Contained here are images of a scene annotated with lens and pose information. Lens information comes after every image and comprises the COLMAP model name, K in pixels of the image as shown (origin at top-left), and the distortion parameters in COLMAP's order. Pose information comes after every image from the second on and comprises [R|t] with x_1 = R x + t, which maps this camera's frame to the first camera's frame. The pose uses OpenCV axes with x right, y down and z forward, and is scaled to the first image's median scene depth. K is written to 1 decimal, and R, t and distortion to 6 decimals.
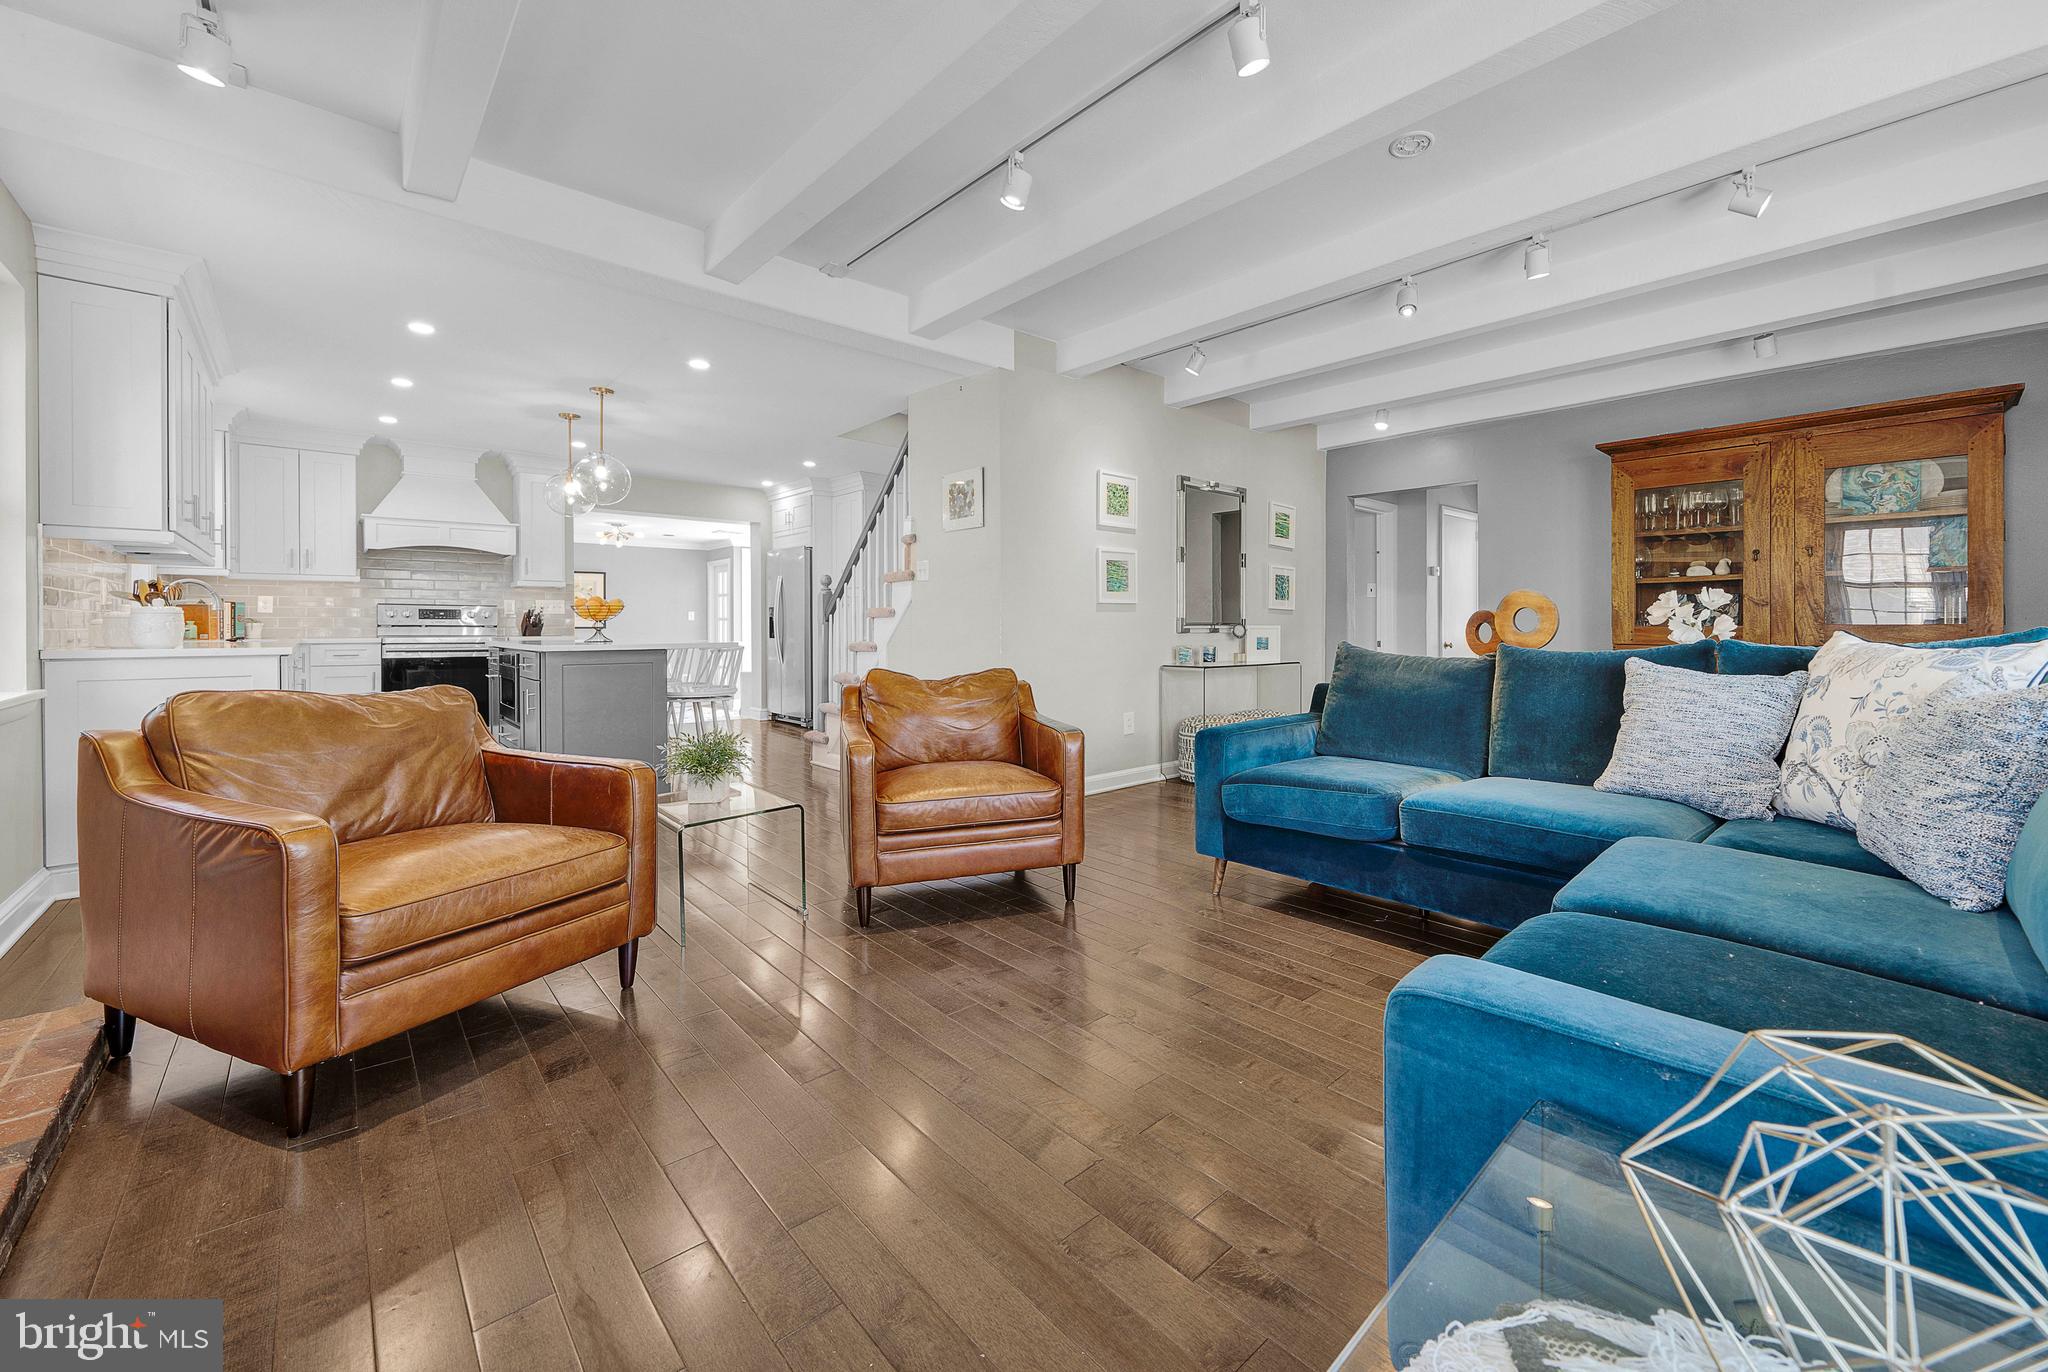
lens RADIAL K [[797.4, 0, 1096.9], [0, 797.4, 627.5], [0, 0, 1]] dist [-0.001645, -0.000189]
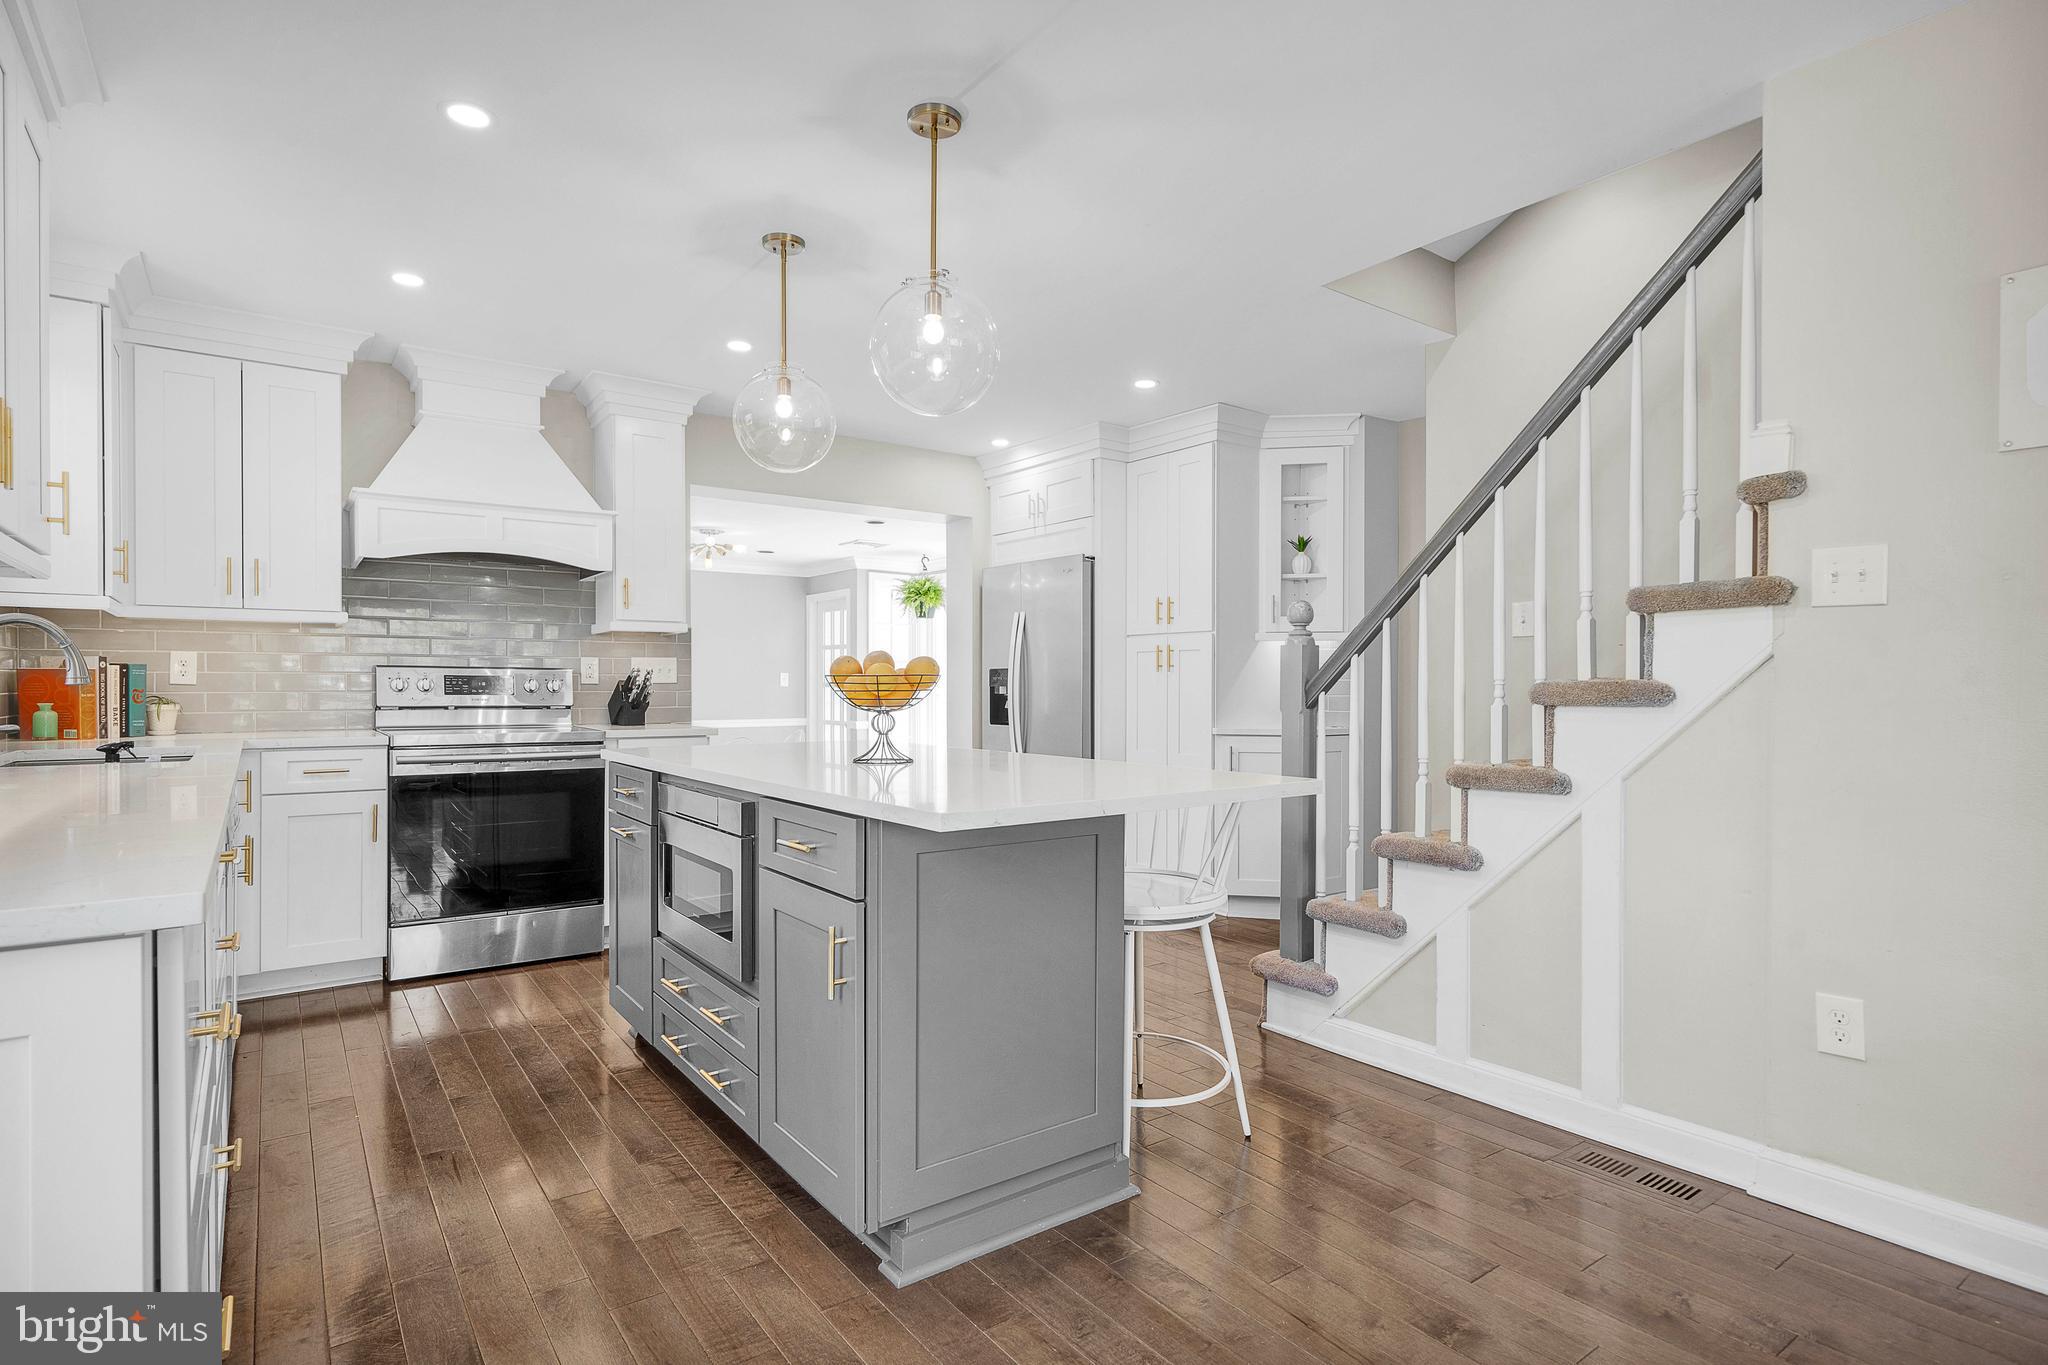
lens RADIAL K [[1039.9, 0, 1017.4], [0, 1039.9, 689.1], [0, 0, 1]] dist [0.003419, 0.003090]
pose [[0.989442, 0.003443, -0.144888, -0.359236], [-0.003250, 0.999993, 0.001571, -0.015838], [0.144892, -0.001083, 0.989447, 0.356708]]
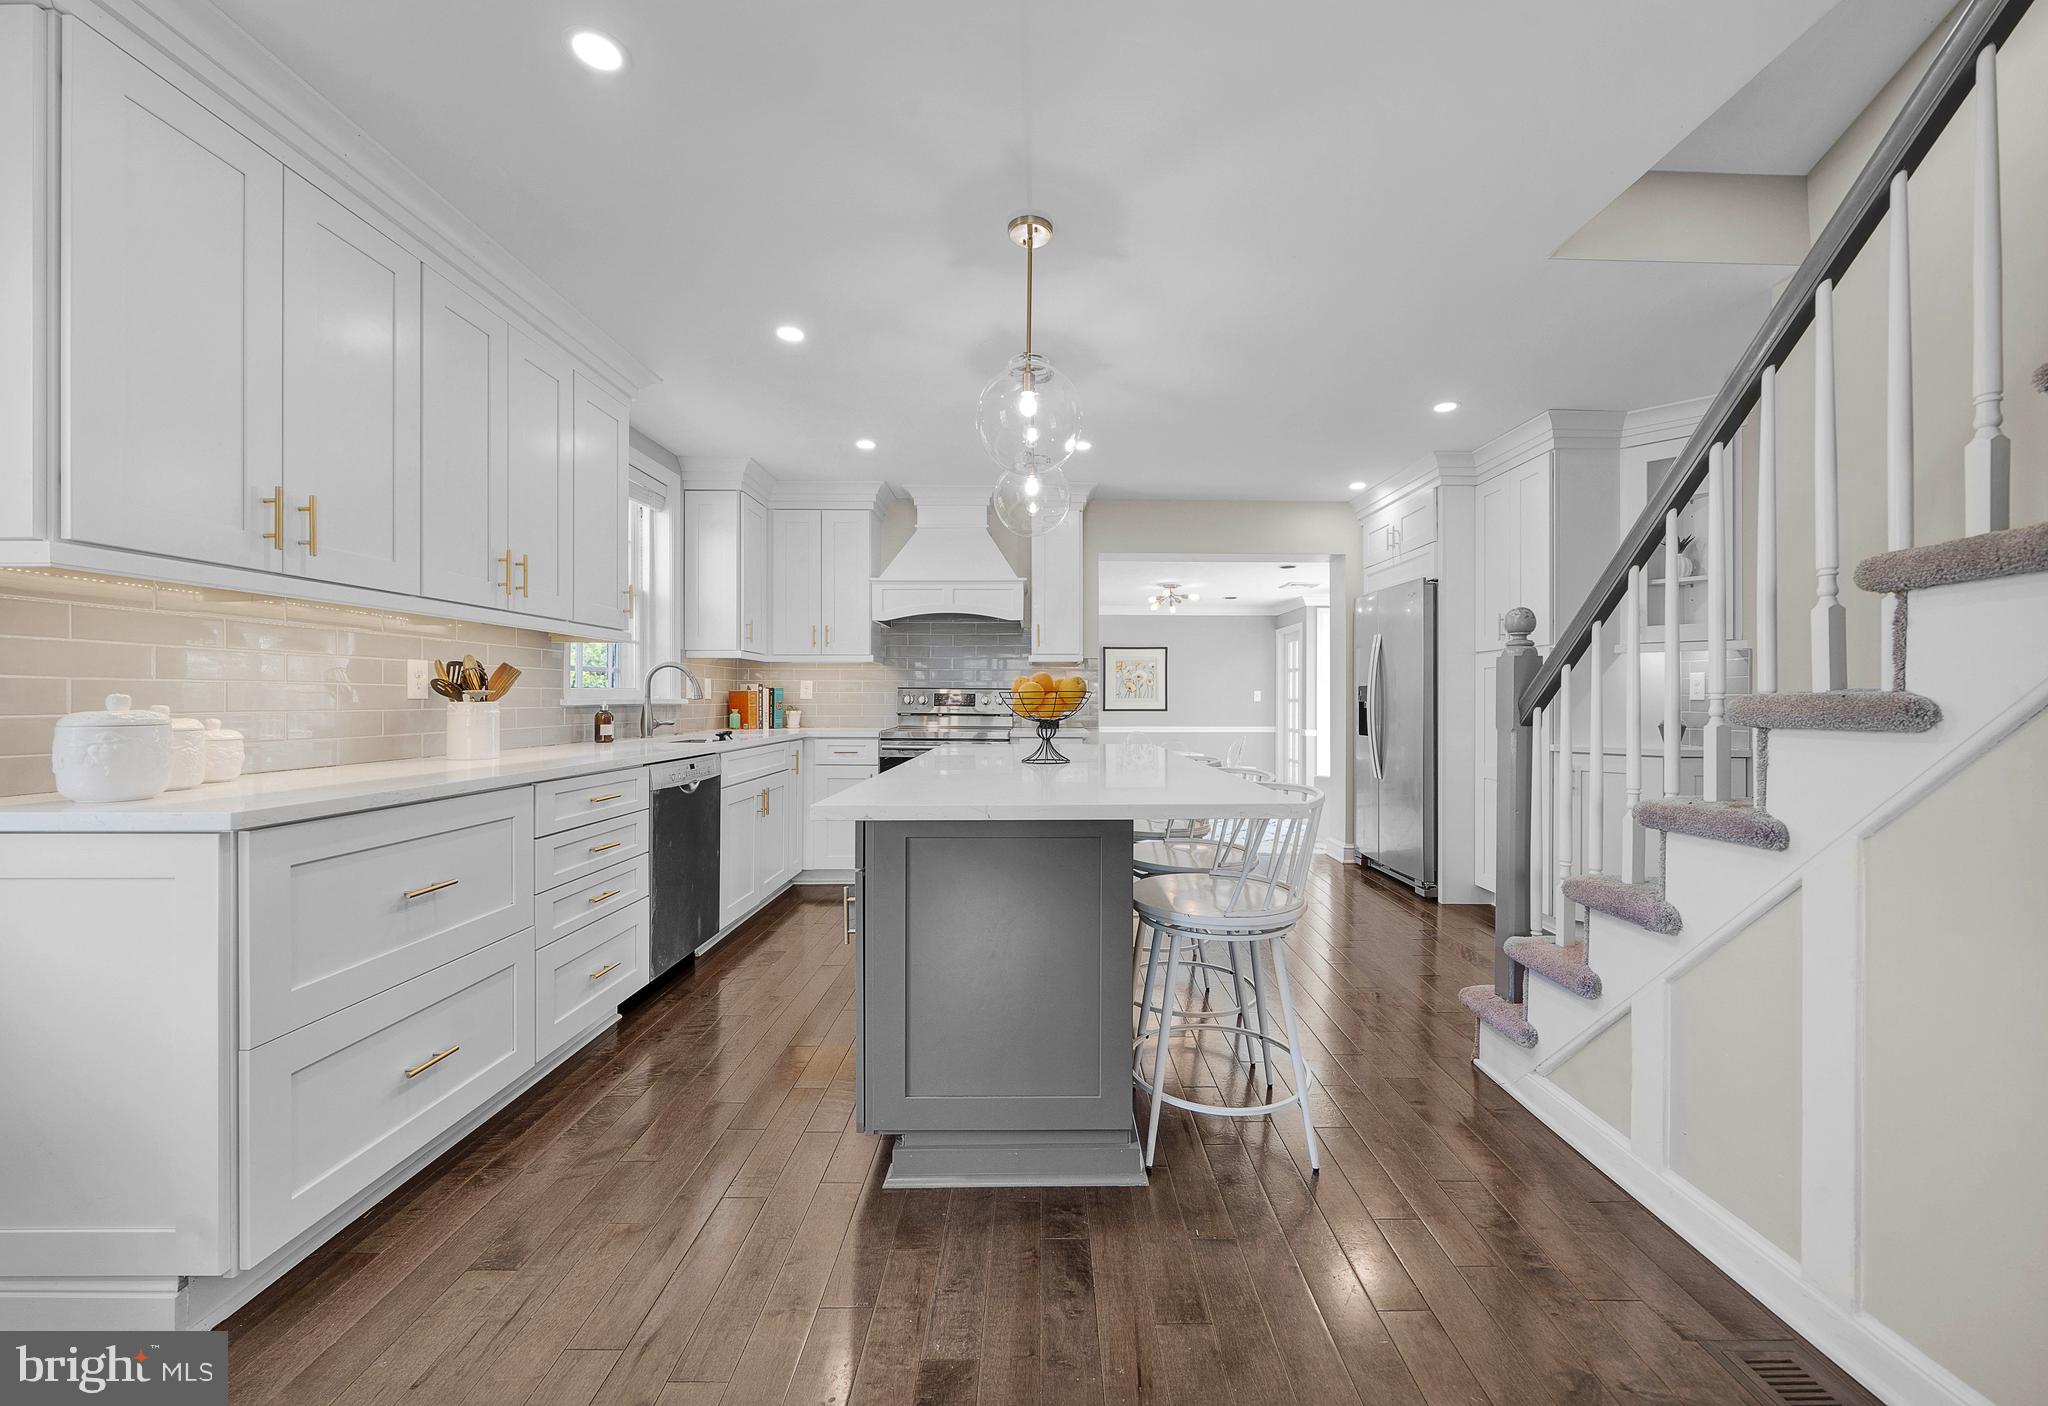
lens RADIAL K [[770.2, 0, 1042.7], [0, 770.2, 703.2], [0, 0, 1]] dist [-0.004817, 0.000270]
pose [[0.724797, 0.006456, -0.688933, -0.215825], [-0.005528, 0.999978, 0.003556, -0.016121], [0.688941, 0.001231, 0.724817, 0.482822]]
